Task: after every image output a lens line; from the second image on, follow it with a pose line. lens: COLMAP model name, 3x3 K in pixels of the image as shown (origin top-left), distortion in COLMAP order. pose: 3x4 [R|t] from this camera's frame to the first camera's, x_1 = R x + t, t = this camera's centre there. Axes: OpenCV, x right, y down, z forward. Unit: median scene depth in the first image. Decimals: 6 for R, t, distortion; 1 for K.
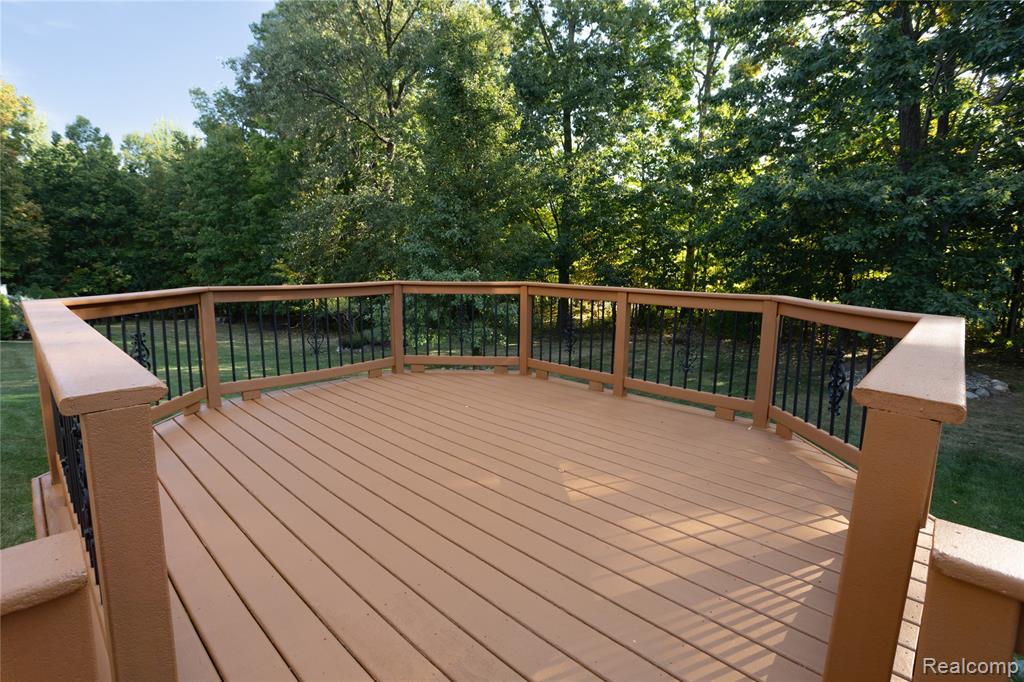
lens RADIAL K [[500.0, 0, 511.5], [0, 500.0, 334.8], [0, 0, 1]] dist [-0.057095, 0.034014]
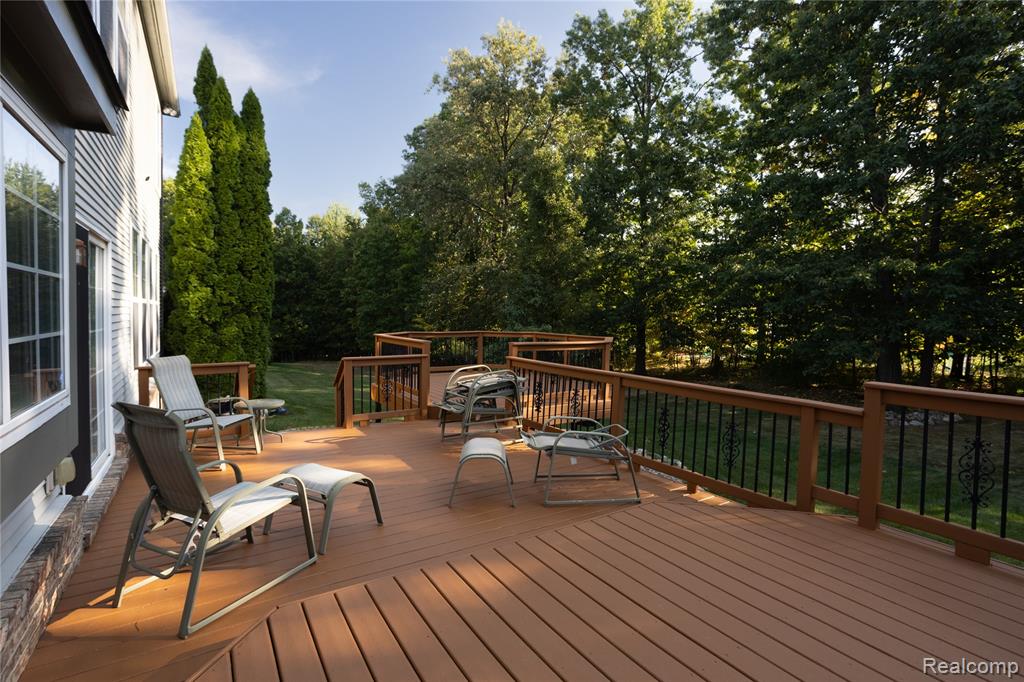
lens RADIAL K [[500.0, 0, 511.5], [0, 500.0, 334.8], [0, 0, 1]] dist [-0.057095, 0.034014]
pose [[0.971490, 0.009665, -0.236882, 0.068702], [-0.033897, 0.994566, -0.098437, 0.018514], [0.234643, 0.103661, 0.966539, -0.179783]]
